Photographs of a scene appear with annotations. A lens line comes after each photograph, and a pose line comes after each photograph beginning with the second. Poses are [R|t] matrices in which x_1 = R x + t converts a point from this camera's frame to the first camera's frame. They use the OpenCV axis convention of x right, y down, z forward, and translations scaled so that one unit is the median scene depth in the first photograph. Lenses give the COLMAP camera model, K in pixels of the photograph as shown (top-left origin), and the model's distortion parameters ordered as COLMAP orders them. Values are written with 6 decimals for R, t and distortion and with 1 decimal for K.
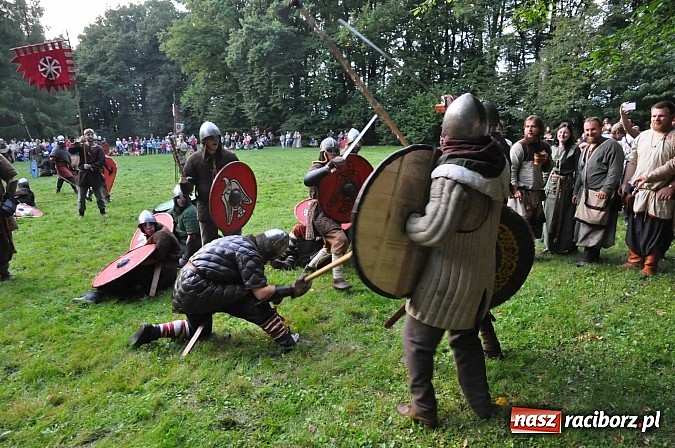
lens RADIAL K [[481.6, 0, 340.5], [0, 481.6, 227.2], [0, 0, 1]] dist [-0.106149, 0.087995]
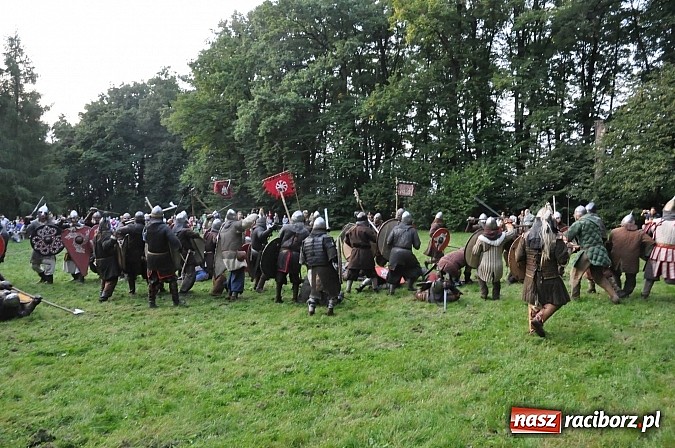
lens RADIAL K [[481.6, 0, 338.3], [0, 481.6, 226.6], [0, 0, 1]] dist [-0.106149, 0.087995]
pose [[0.999907, 0.009670, 0.009669, -0.041804], [-0.007876, 0.985273, -0.170808, -0.020004], [-0.011178, 0.170716, 0.985257, 0.110179]]
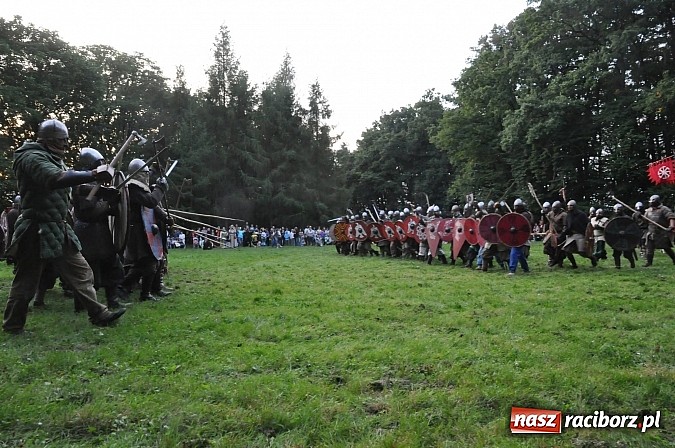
lens RADIAL K [[481.6, 0, 331.7], [0, 481.6, 221.6], [0, 0, 1]] dist [-0.106149, 0.087995]
pose [[0.858076, -0.013607, -0.513342, -0.044036], [-0.095955, 0.977794, -0.186311, -0.001668], [0.504478, 0.209127, 0.837716, 0.079609]]
